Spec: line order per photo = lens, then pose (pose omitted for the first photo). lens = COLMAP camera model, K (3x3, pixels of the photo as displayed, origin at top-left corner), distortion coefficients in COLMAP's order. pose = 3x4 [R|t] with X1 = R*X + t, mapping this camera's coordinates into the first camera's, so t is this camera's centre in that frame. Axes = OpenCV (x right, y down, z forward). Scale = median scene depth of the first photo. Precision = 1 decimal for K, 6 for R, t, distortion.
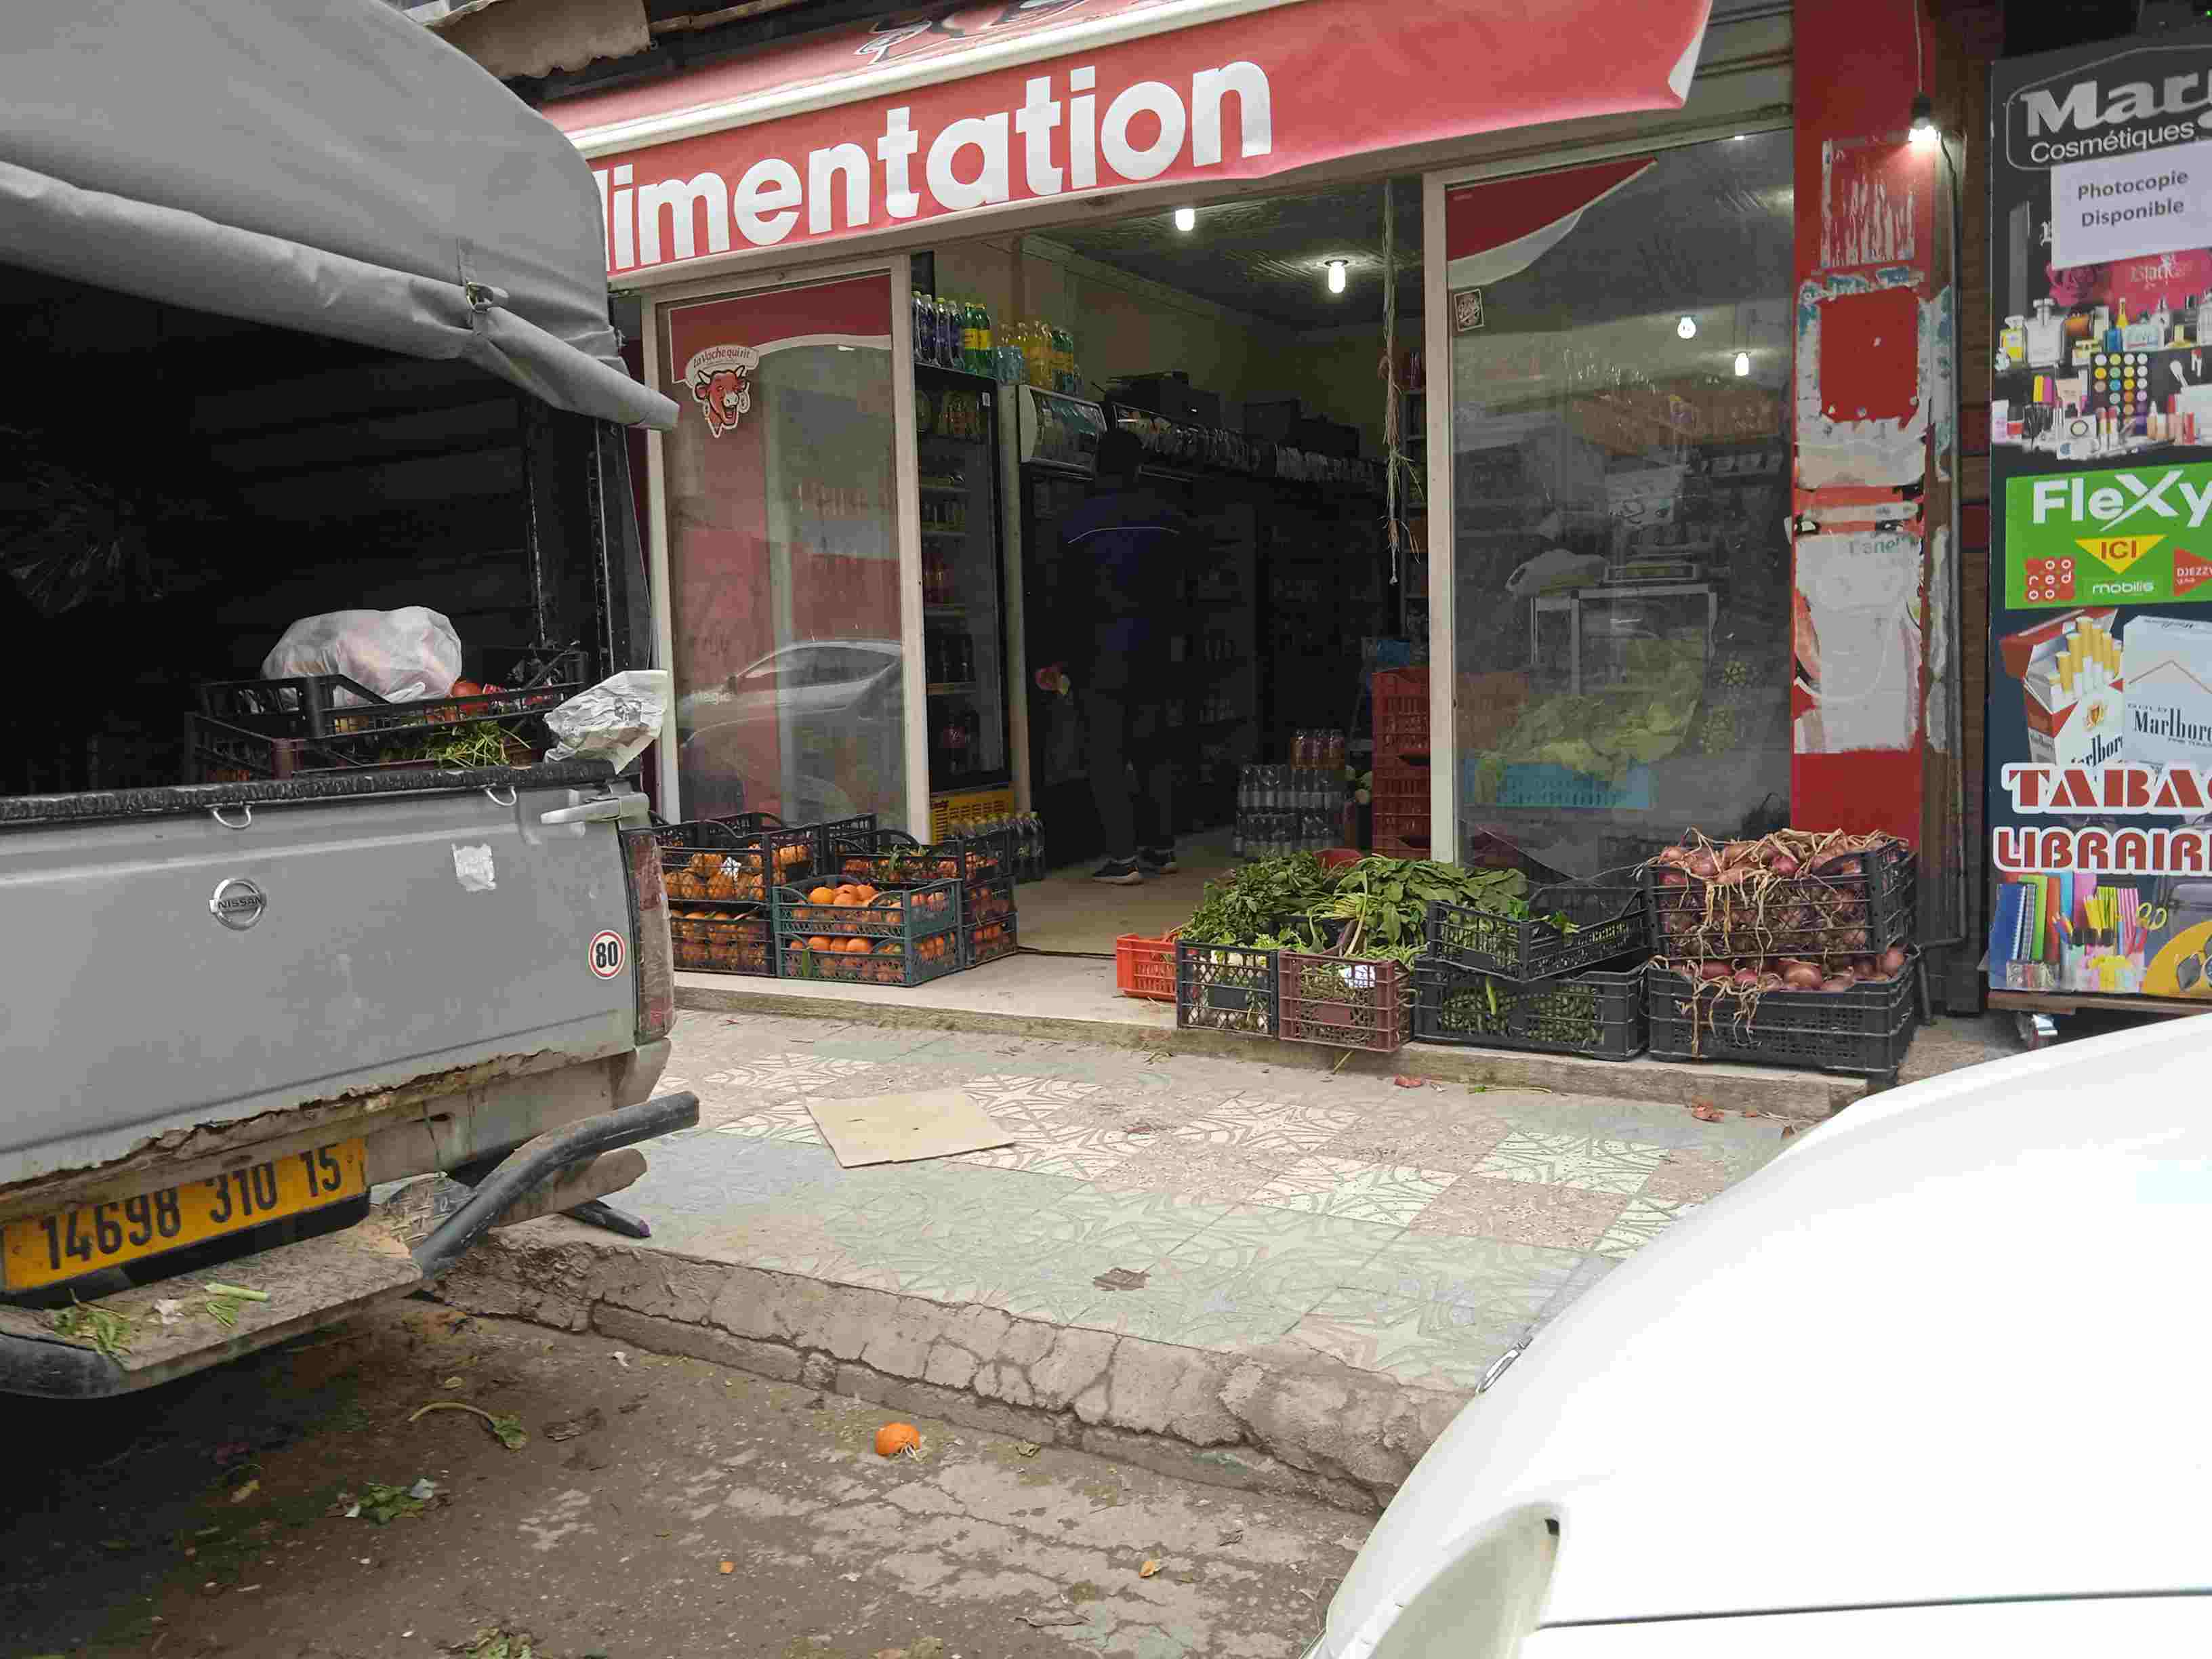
lens RADIAL K [[1837.0, 0, 1106.0], [0, 1837.0, 829.5], [0, 0, 1]] dist [0.060157, -0.058463]
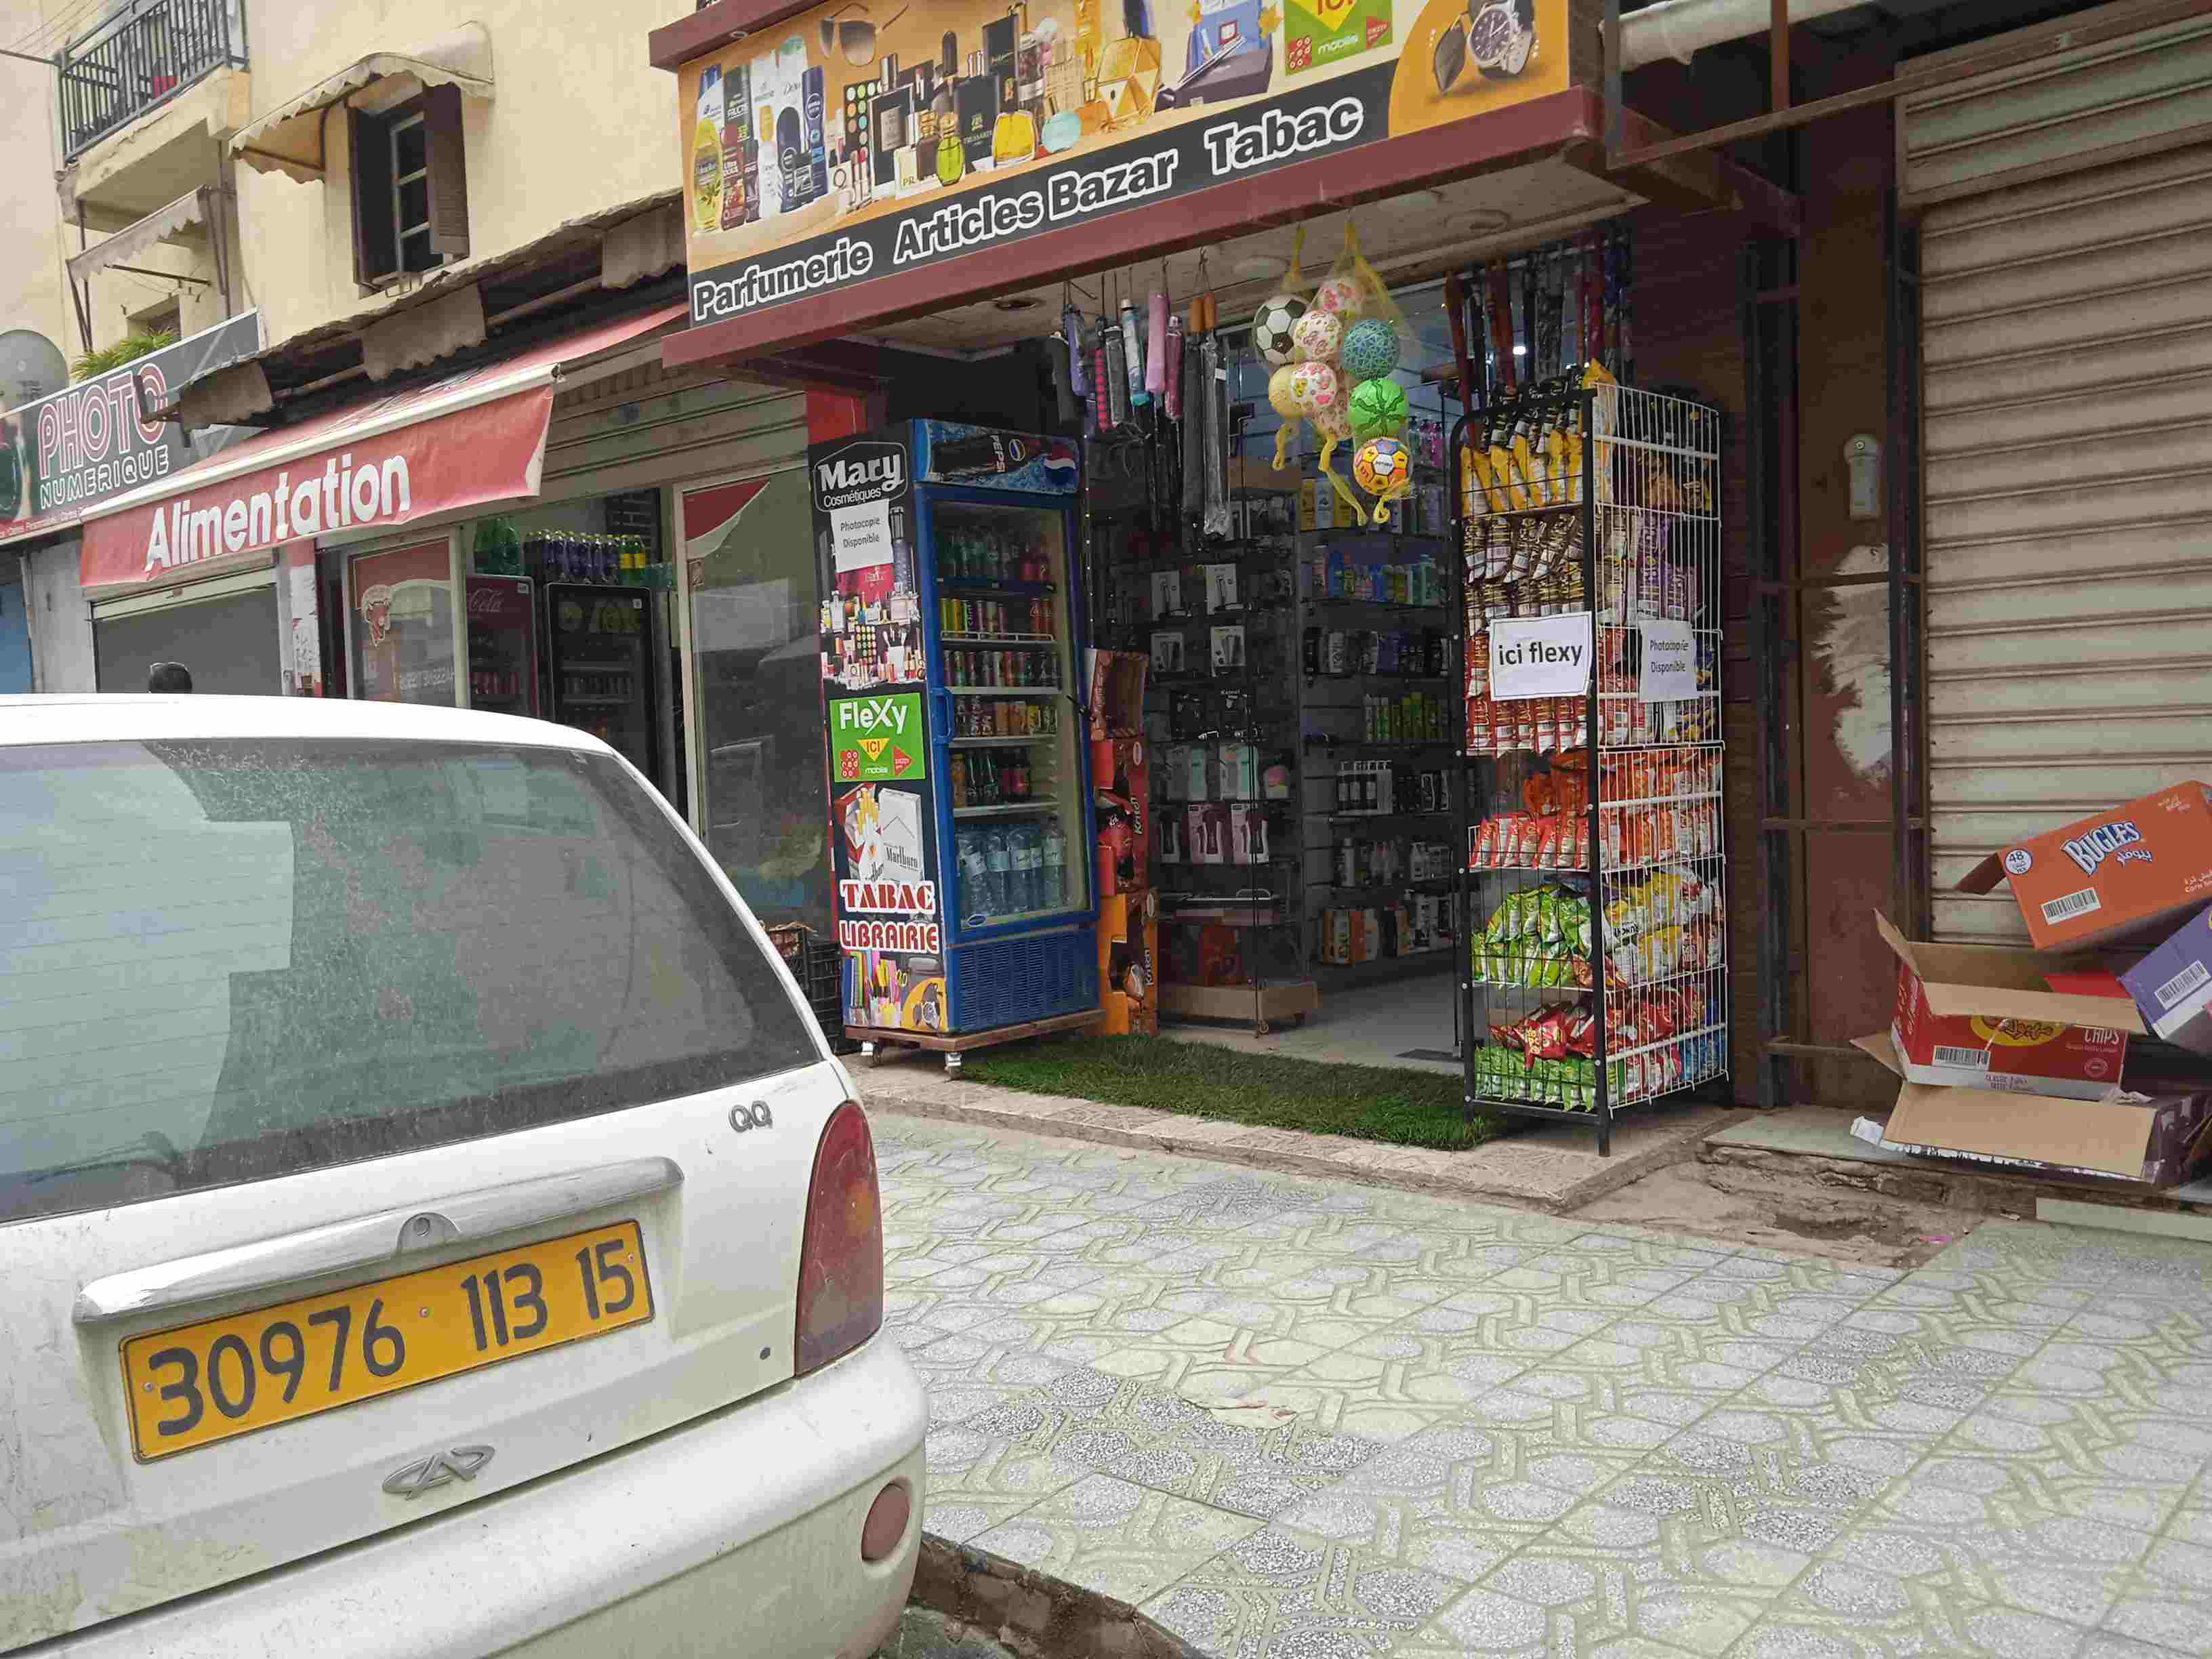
lens RADIAL K [[1837.0, 0, 1106.0], [0, 1837.0, 829.5], [0, 0, 1]] dist [0.060157, -0.058463]
pose [[0.977516, 0.003597, -0.210832, 1.055301], [-0.014408, 0.998657, -0.049767, -0.004071], [0.210370, 0.051686, 0.976255, -0.482337]]
